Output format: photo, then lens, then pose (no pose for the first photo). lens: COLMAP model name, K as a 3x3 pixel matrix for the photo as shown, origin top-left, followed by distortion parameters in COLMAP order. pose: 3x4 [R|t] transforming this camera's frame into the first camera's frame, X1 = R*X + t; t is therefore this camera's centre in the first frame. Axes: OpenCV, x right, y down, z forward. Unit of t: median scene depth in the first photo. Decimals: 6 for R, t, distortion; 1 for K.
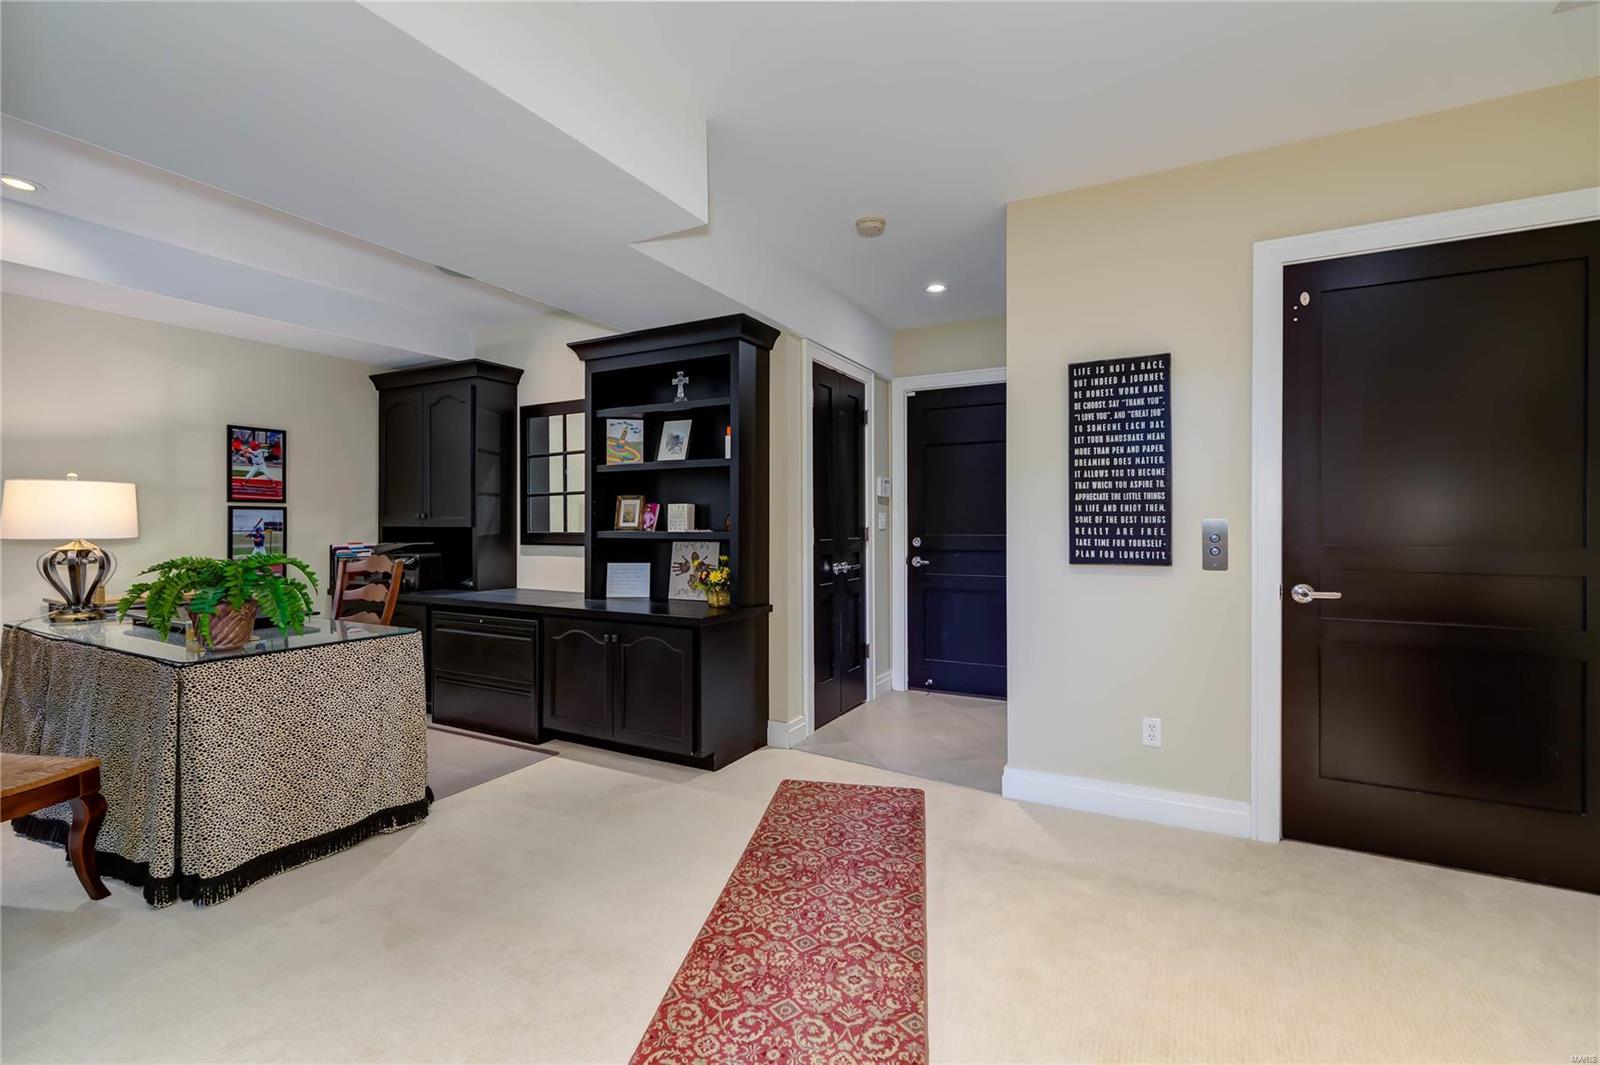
lens RADIAL K [[717.0, 0, 800.9], [0, 717.0, 534.3], [0, 0, 1]] dist [0.000685, -0.000068]
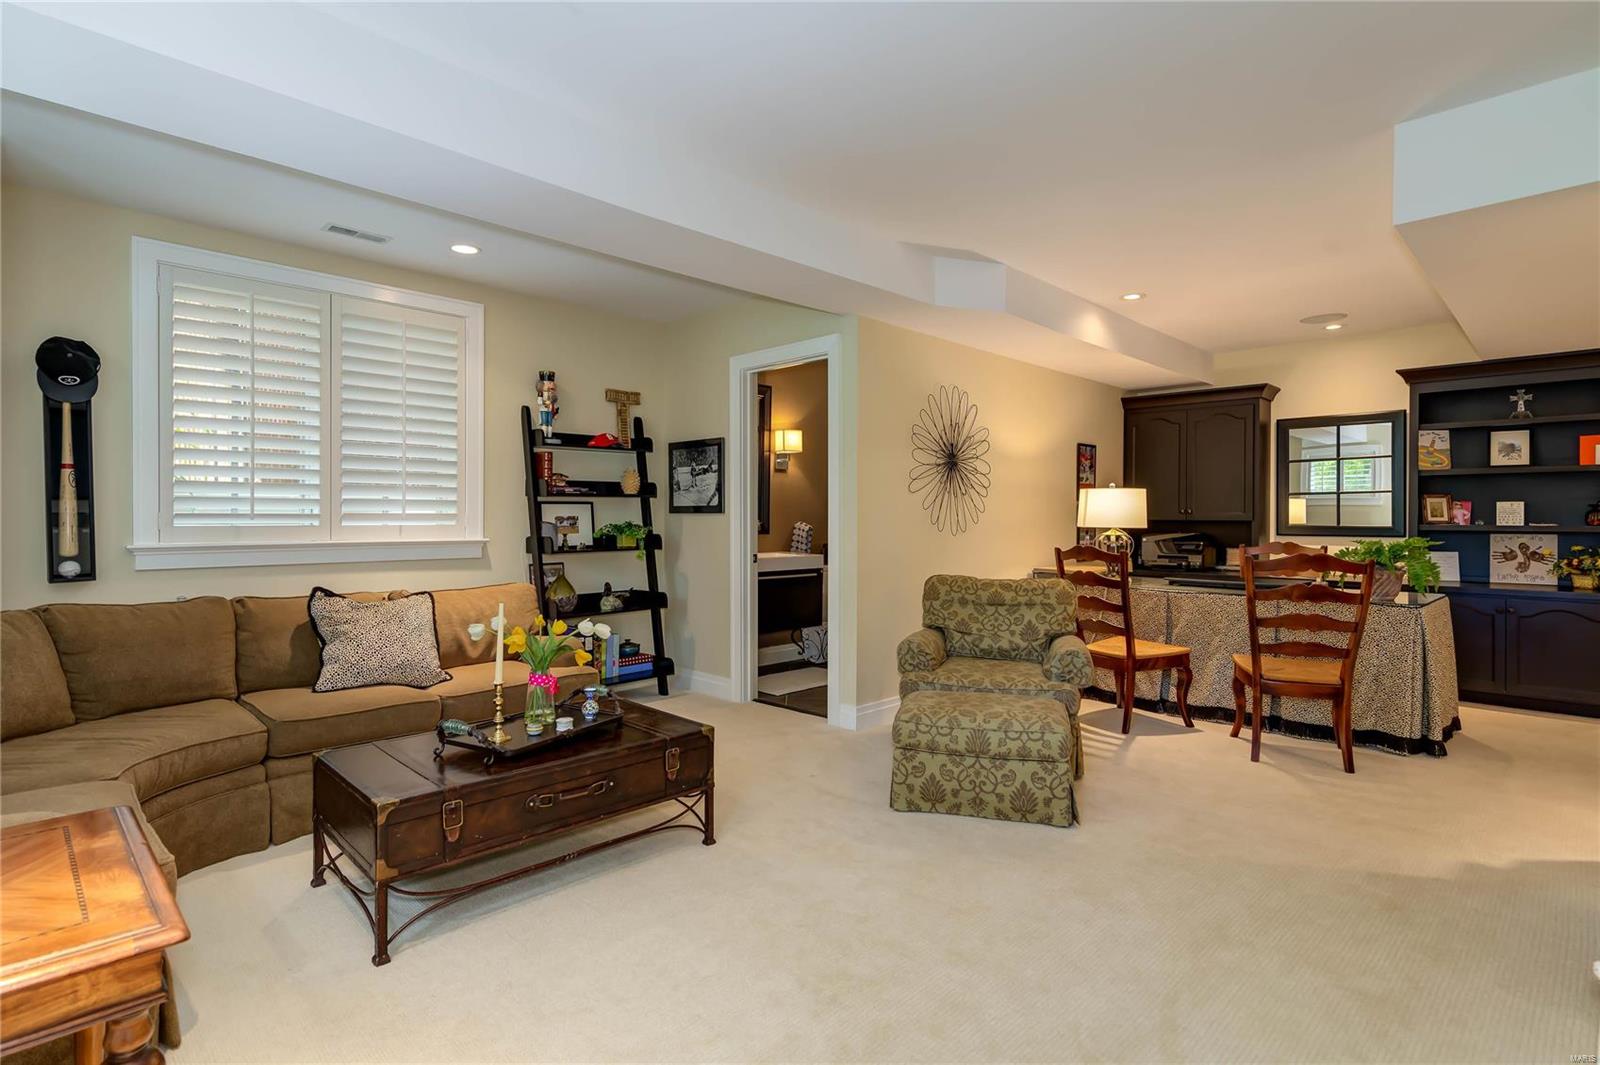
lens RADIAL K [[799.6, 0, 797.4], [0, 799.6, 521.8], [0, 0, 1]] dist [0.000637, 0.000082]
pose [[0.955013, 0.003629, -0.296540, -0.887931], [-0.006406, 0.999944, -0.008391, 0.009088], [0.296494, 0.009914, 0.954983, -0.593066]]
